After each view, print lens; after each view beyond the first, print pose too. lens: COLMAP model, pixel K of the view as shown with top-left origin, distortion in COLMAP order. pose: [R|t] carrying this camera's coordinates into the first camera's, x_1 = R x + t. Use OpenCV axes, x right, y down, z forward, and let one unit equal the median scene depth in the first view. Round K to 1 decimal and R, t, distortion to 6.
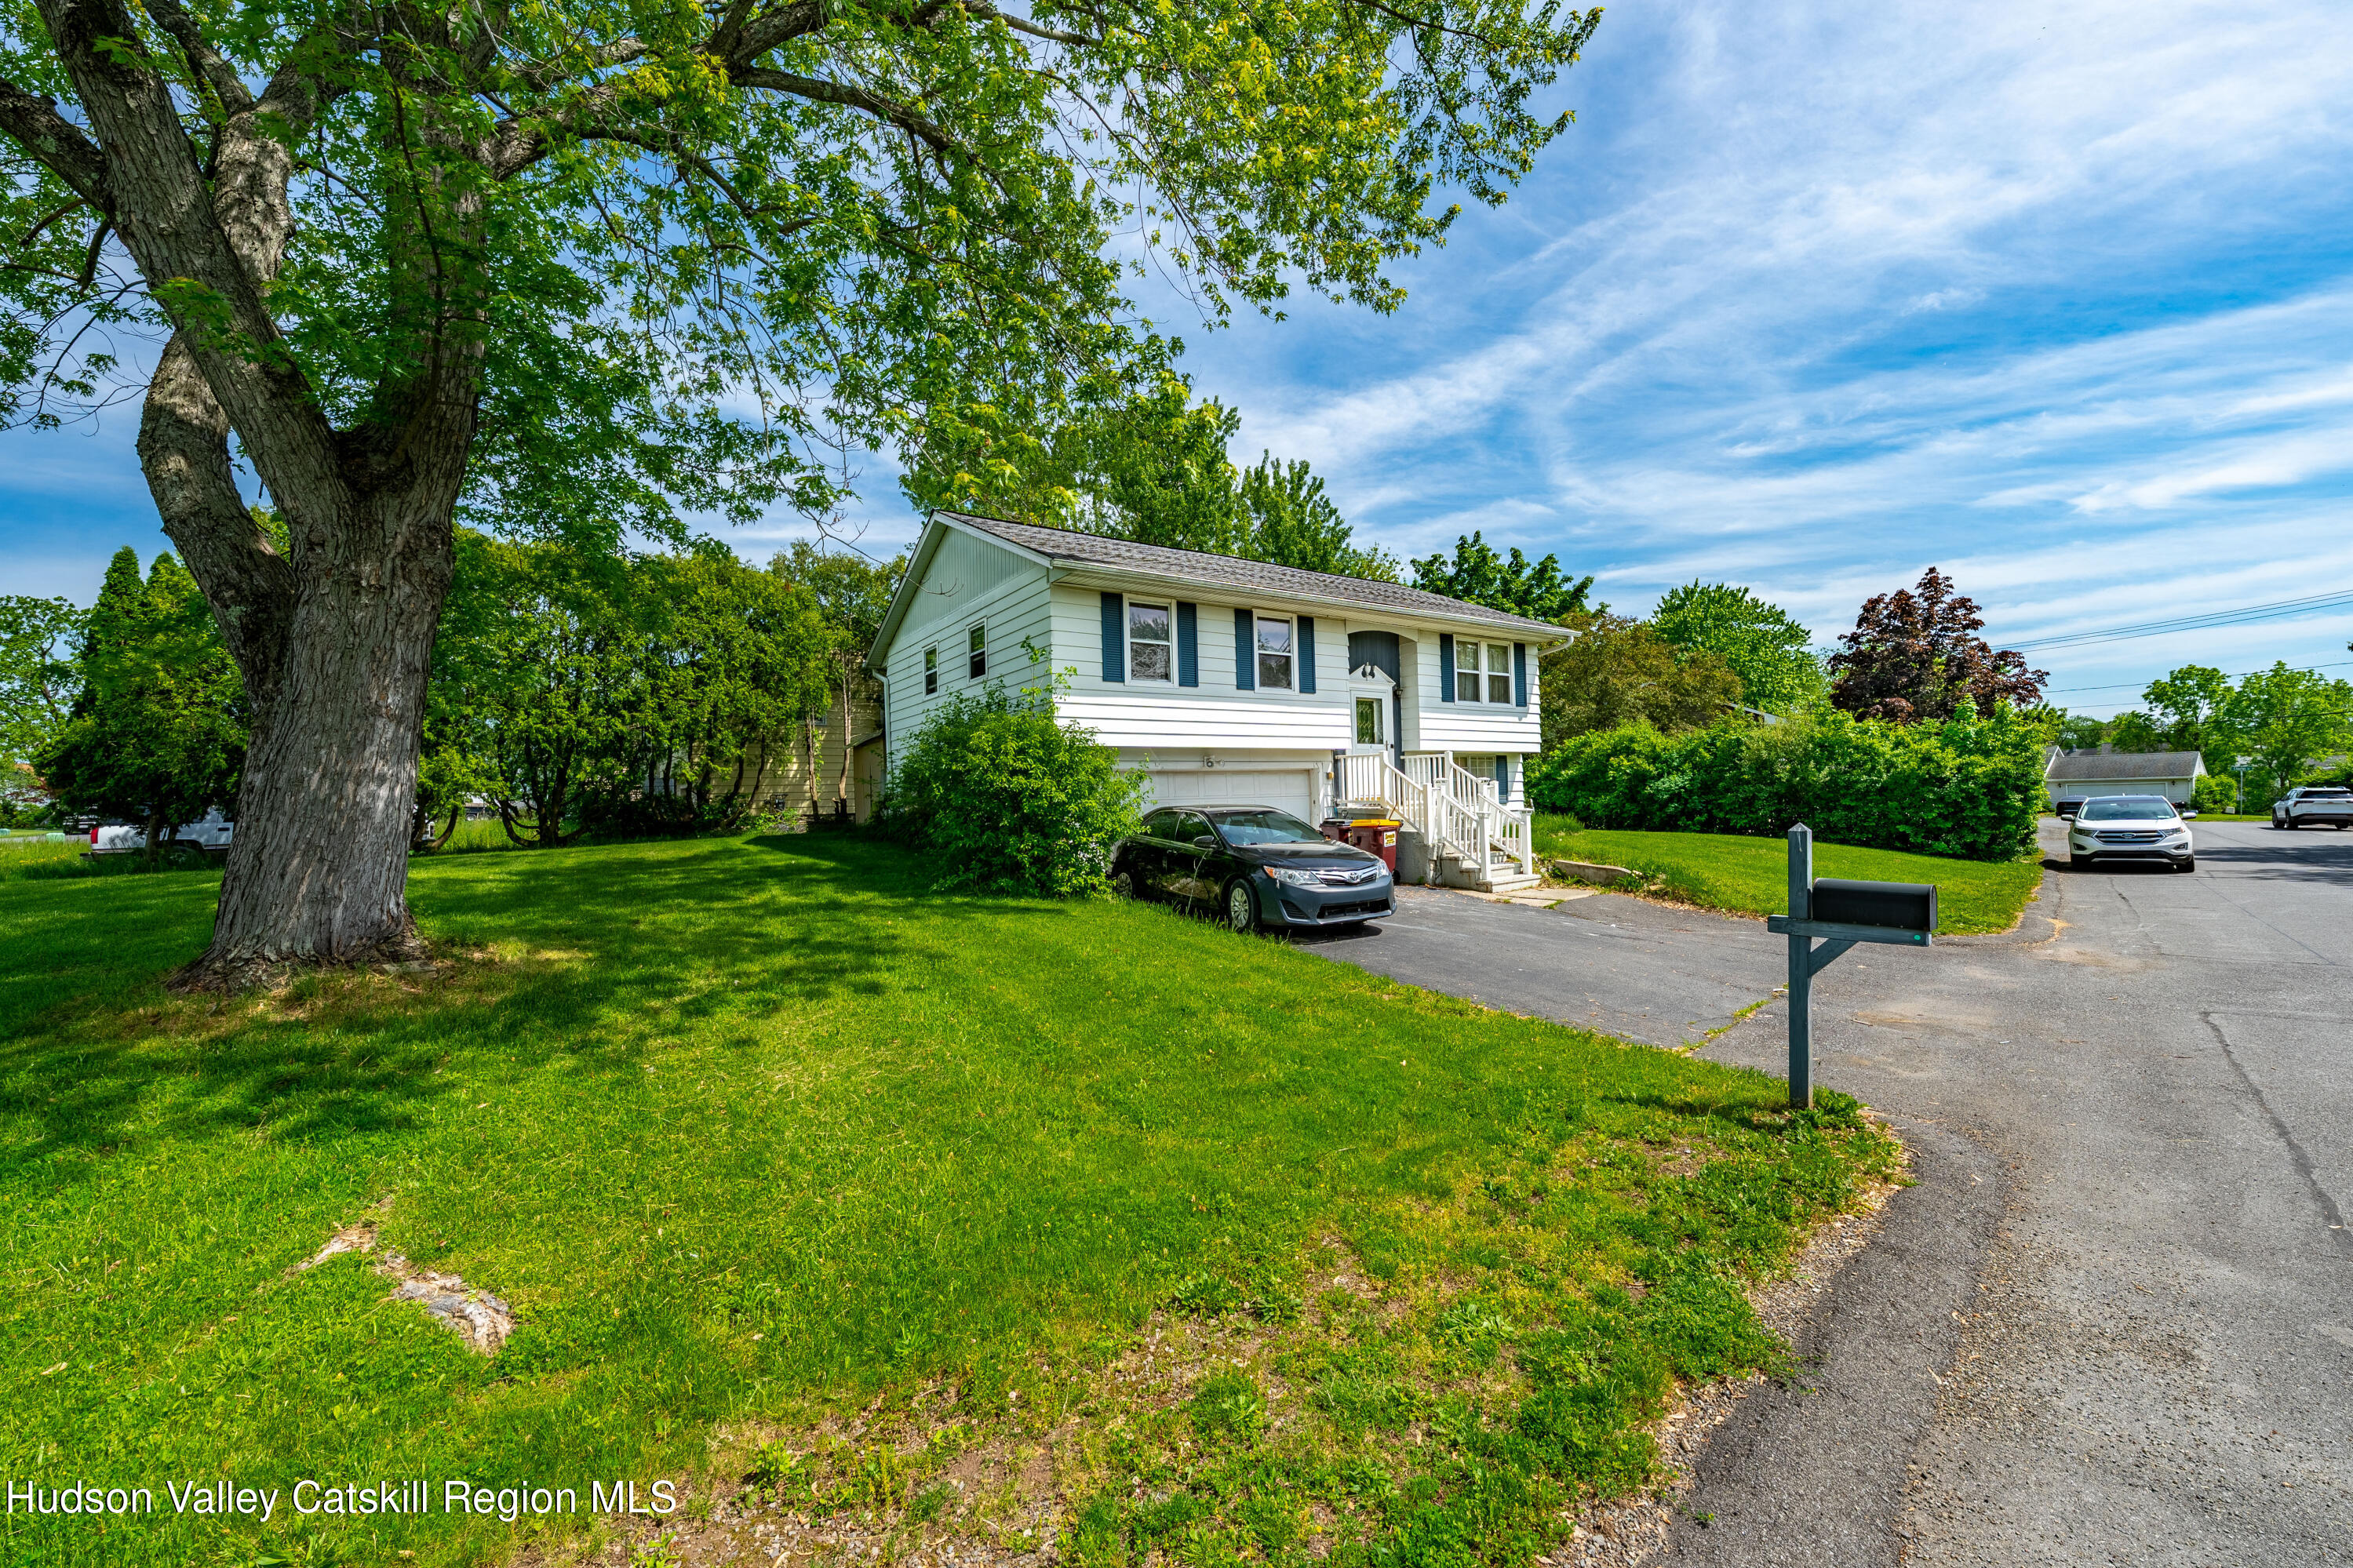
lens RADIAL K [[945.3, 0, 1176.5], [0, 945.3, 784.0], [0, 0, 1]] dist [0.000097, 0.000001]
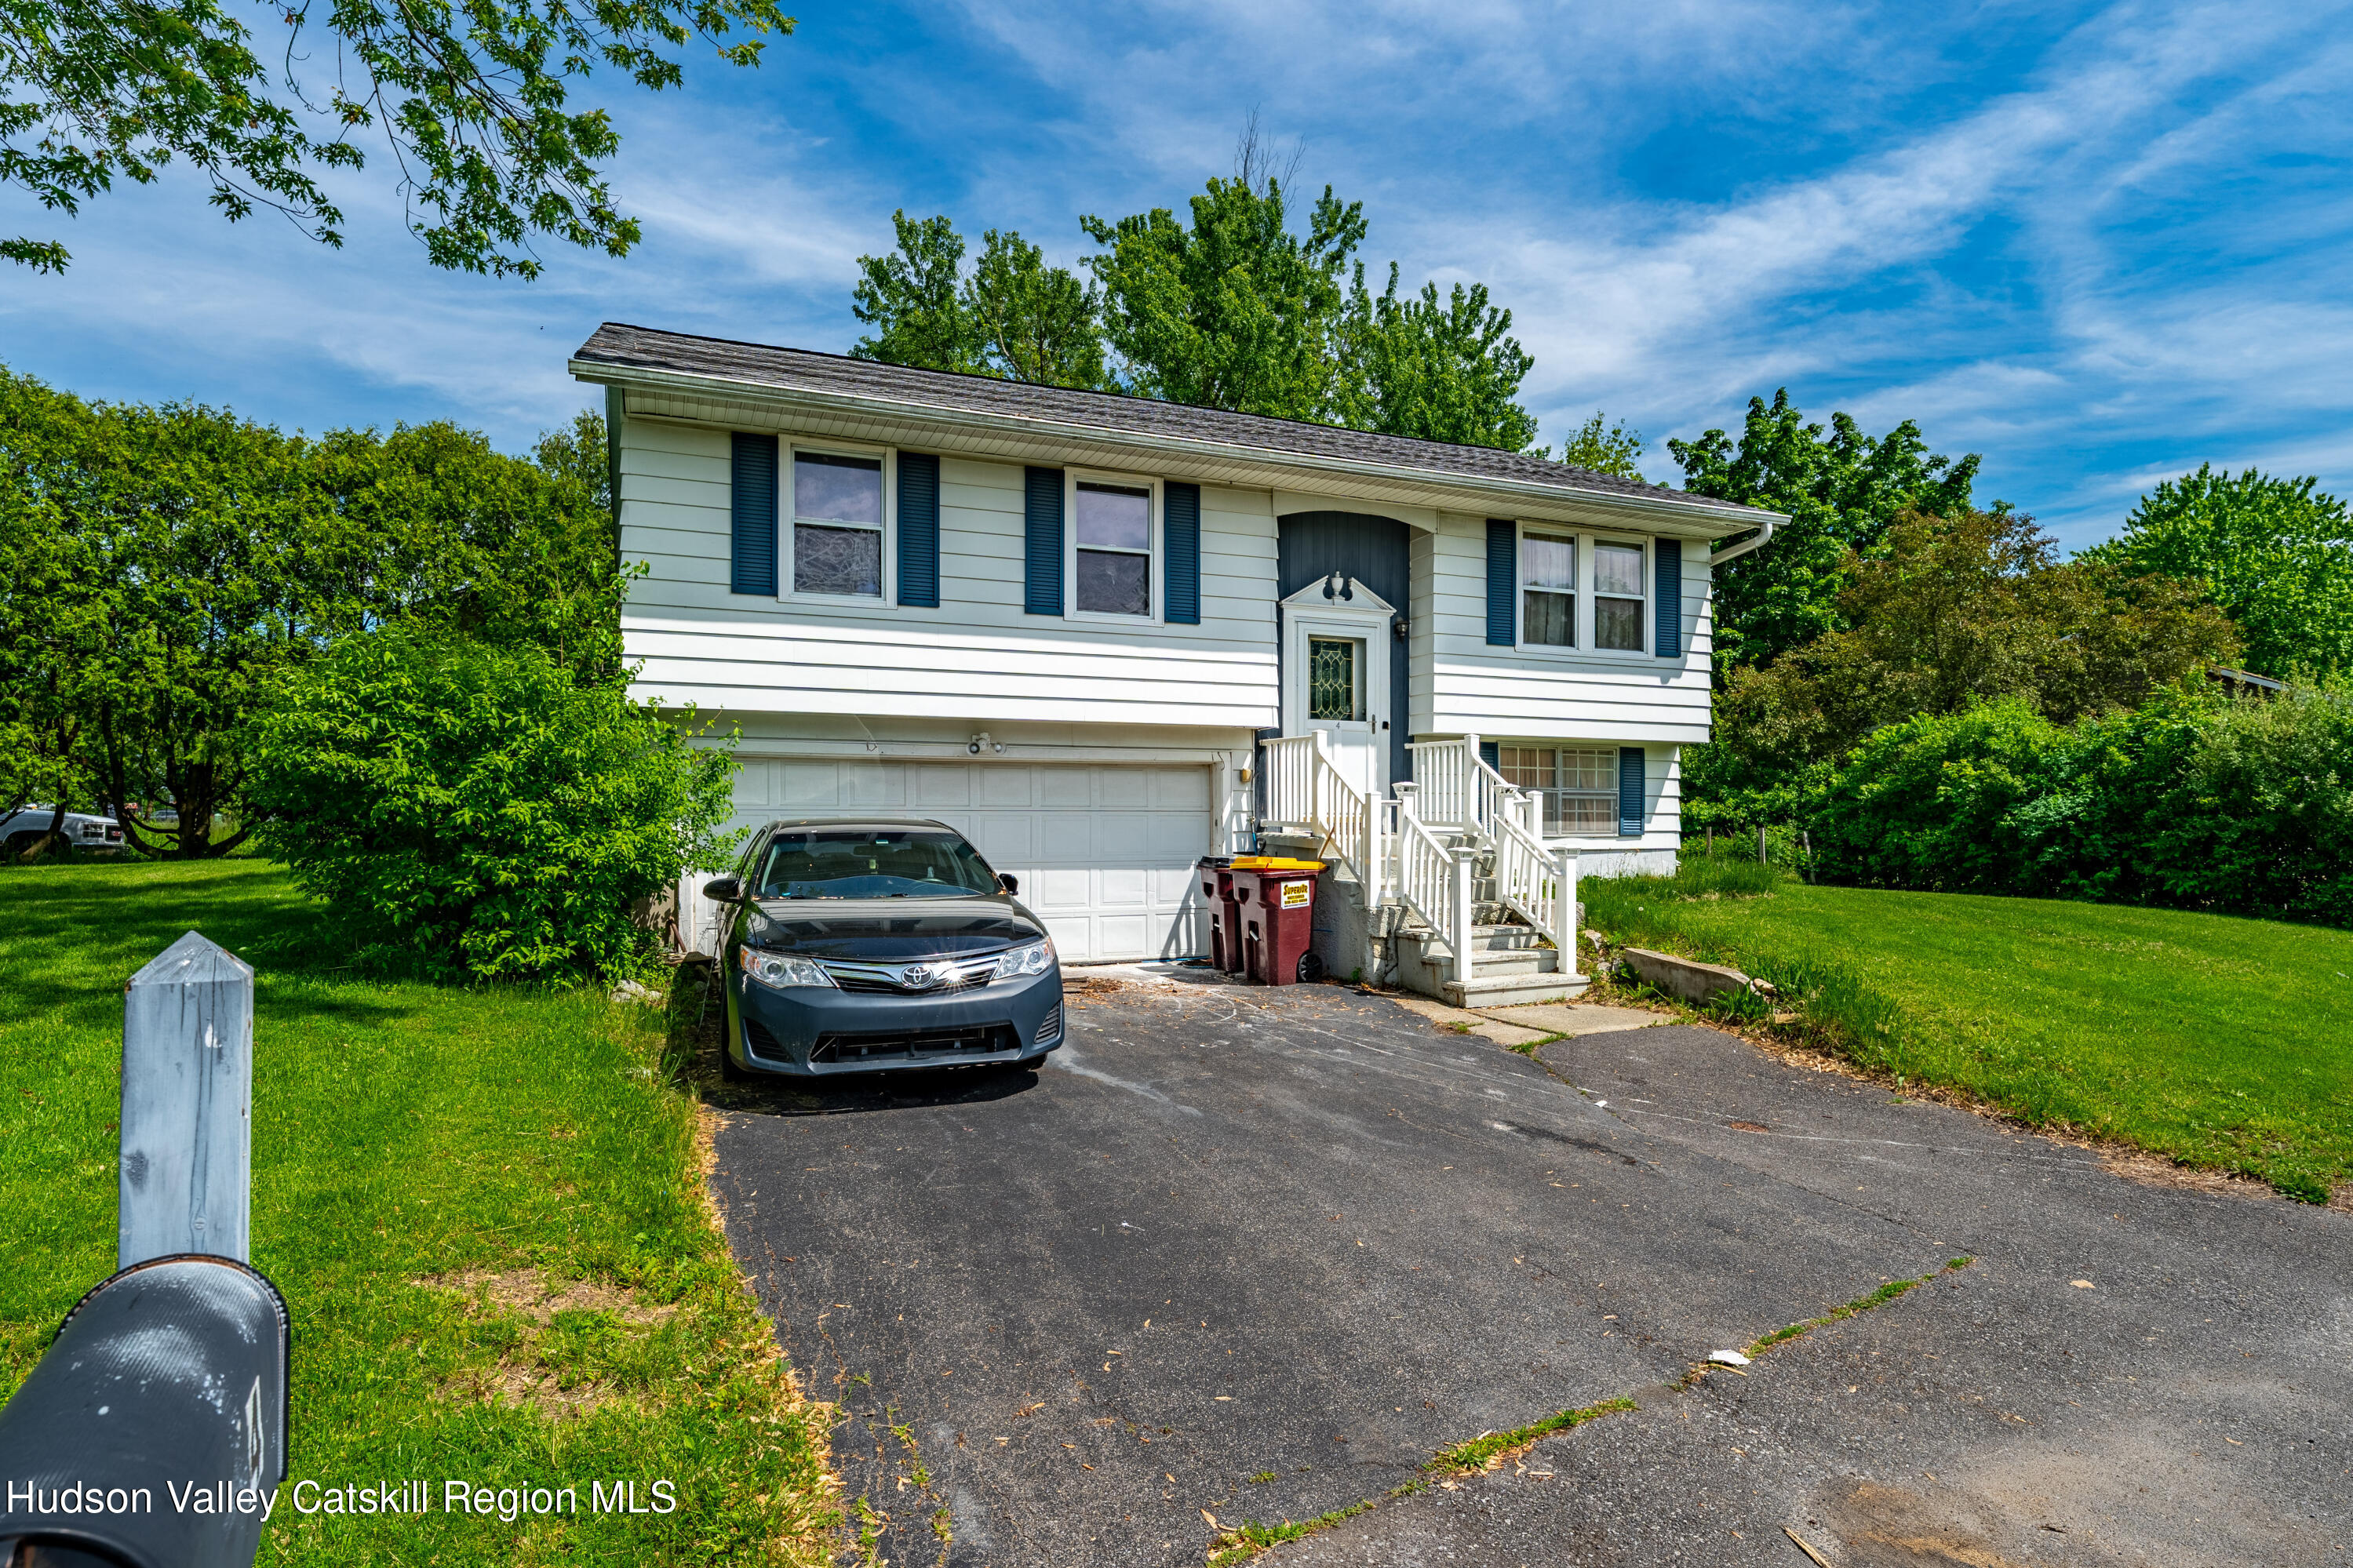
lens RADIAL K [[1292.6, 0, 1178.1], [0, 1292.6, 827.2], [0, 0, 1]] dist [0.003153, -0.000496]
pose [[0.978928, 0.027601, -0.202332, 0.259649], [-0.022920, 0.999414, 0.025440, 0.002764], [0.202916, -0.020266, 0.978986, 0.234039]]
